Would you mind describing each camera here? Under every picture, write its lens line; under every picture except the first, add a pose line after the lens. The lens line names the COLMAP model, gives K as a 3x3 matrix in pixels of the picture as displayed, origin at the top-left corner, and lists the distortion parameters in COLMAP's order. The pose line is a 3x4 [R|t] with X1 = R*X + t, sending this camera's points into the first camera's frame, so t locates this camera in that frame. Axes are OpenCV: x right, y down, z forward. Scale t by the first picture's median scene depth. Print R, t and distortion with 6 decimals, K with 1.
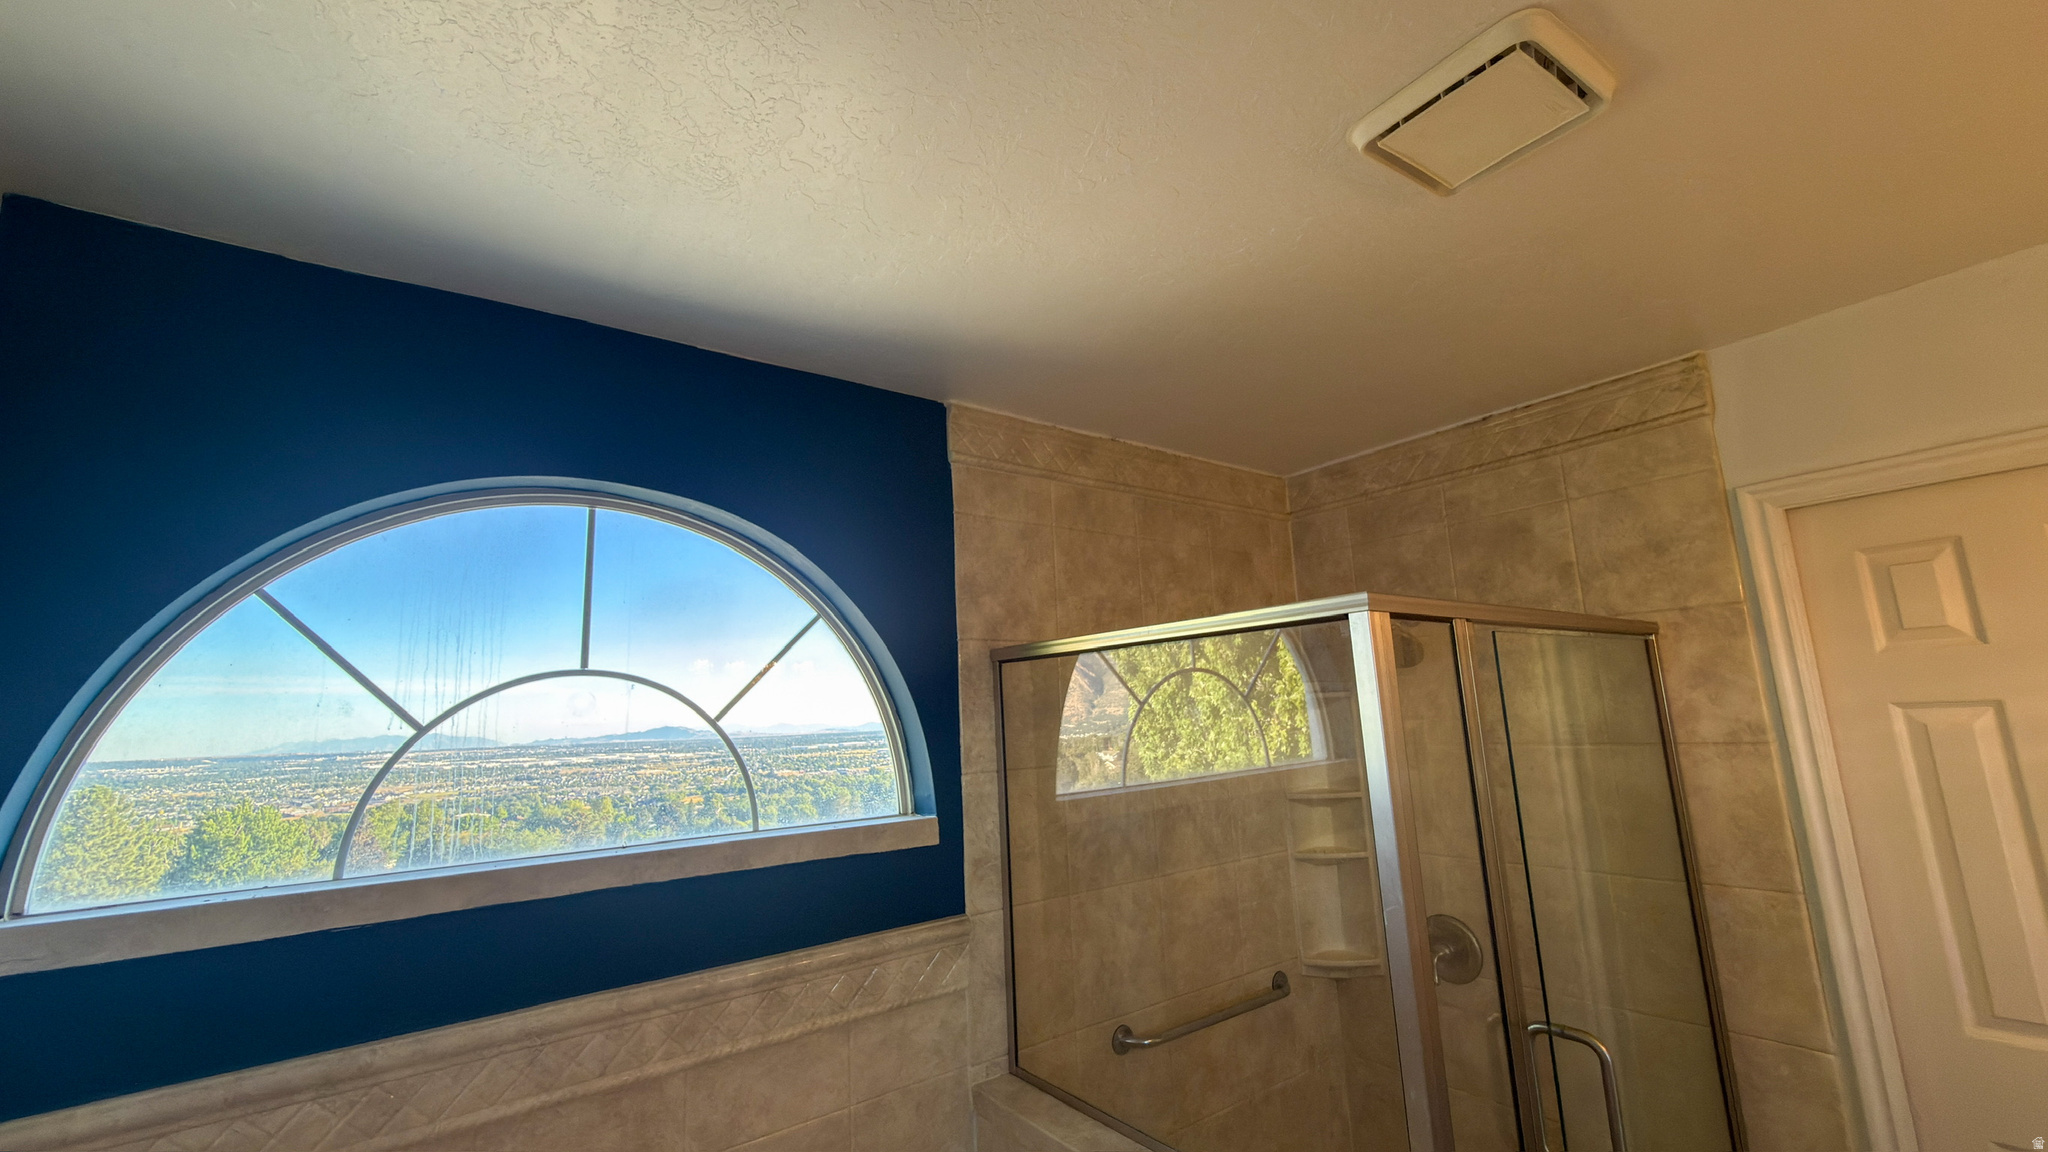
lens RADIAL K [[816.6, 0, 1015.0], [0, 816.6, 576.7], [0, 0, 1]] dist [0.000512, -0.000058]
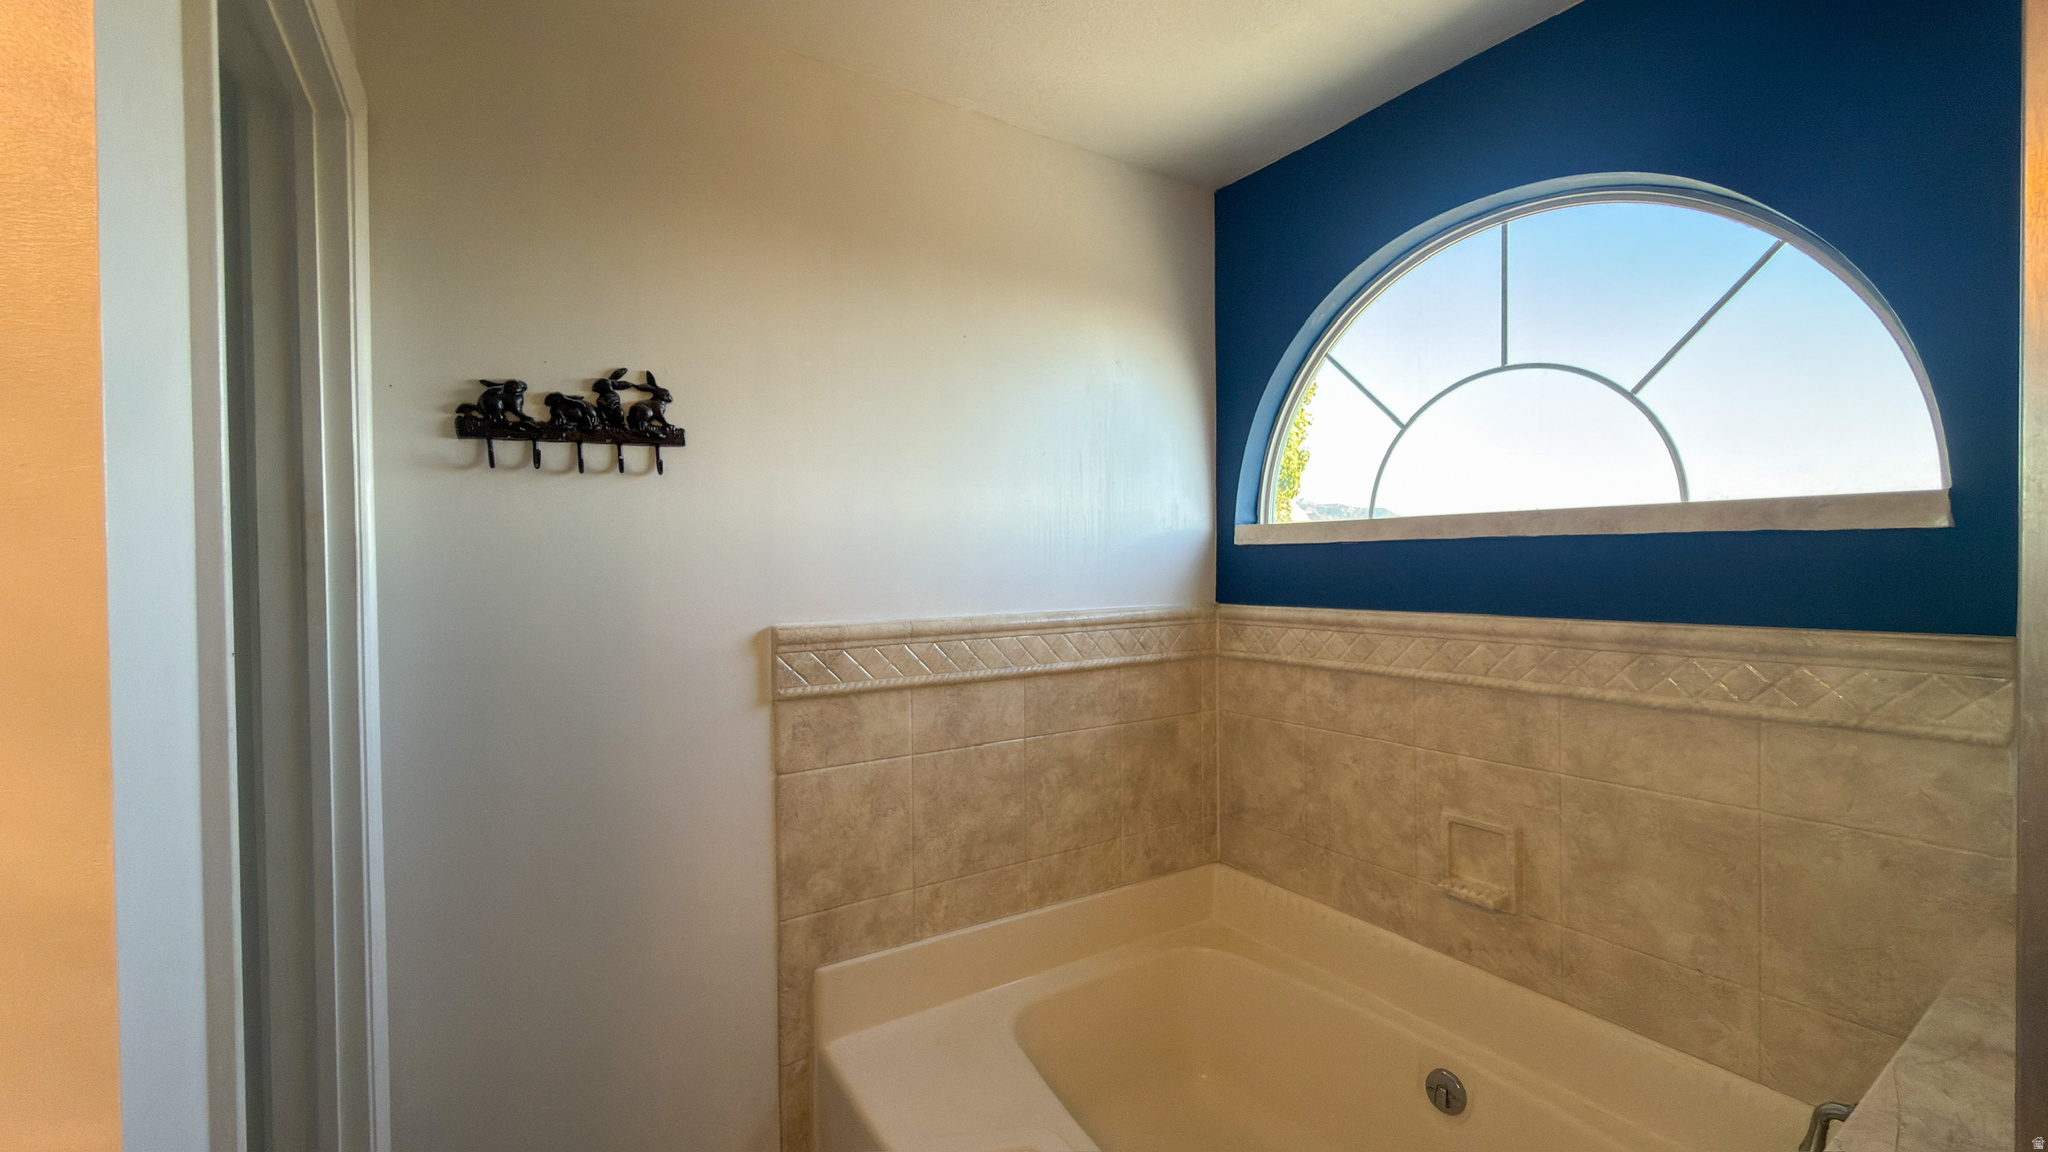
lens RADIAL K [[816.6, 0, 1027.2], [0, 816.6, 572.2], [0, 0, 1]] dist [0.000512, -0.000058]
pose [[-0.062378, 0.054964, -0.996538, 0.724589], [0.180928, 0.982562, 0.042868, 0.237691], [0.981516, -0.177628, -0.071235, 0.368223]]
